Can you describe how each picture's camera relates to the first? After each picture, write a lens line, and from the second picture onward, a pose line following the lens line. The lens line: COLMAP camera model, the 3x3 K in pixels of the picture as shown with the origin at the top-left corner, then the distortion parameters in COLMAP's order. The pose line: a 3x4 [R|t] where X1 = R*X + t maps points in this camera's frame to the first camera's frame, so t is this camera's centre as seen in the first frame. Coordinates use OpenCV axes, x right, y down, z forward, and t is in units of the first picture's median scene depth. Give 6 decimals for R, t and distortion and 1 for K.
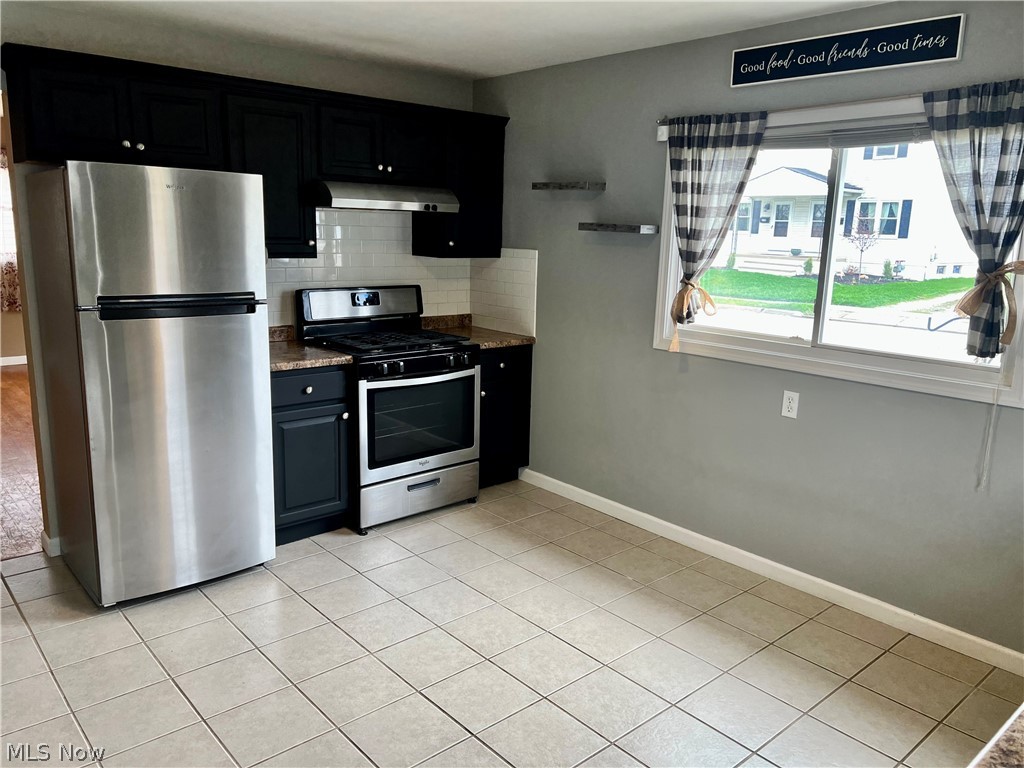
lens RADIAL K [[780.1, 0, 512.0], [0, 780.1, 384.0], [0, 0, 1]] dist [0.054494, -0.055679]
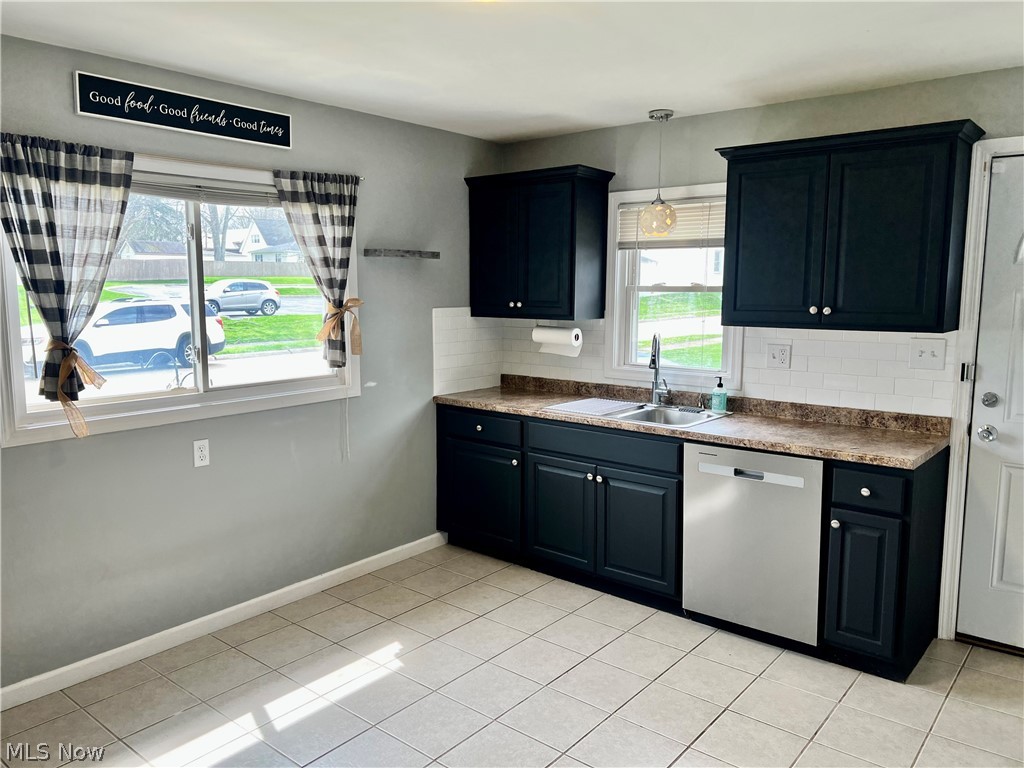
lens RADIAL K [[780.1, 0, 512.0], [0, 780.1, 384.0], [0, 0, 1]] dist [0.054494, -0.055679]
pose [[-0.171585, -0.155330, 0.972847, -0.691128], [0.190283, 0.963672, 0.187426, -0.175934], [-0.966618, 0.217275, -0.135795, 0.759597]]
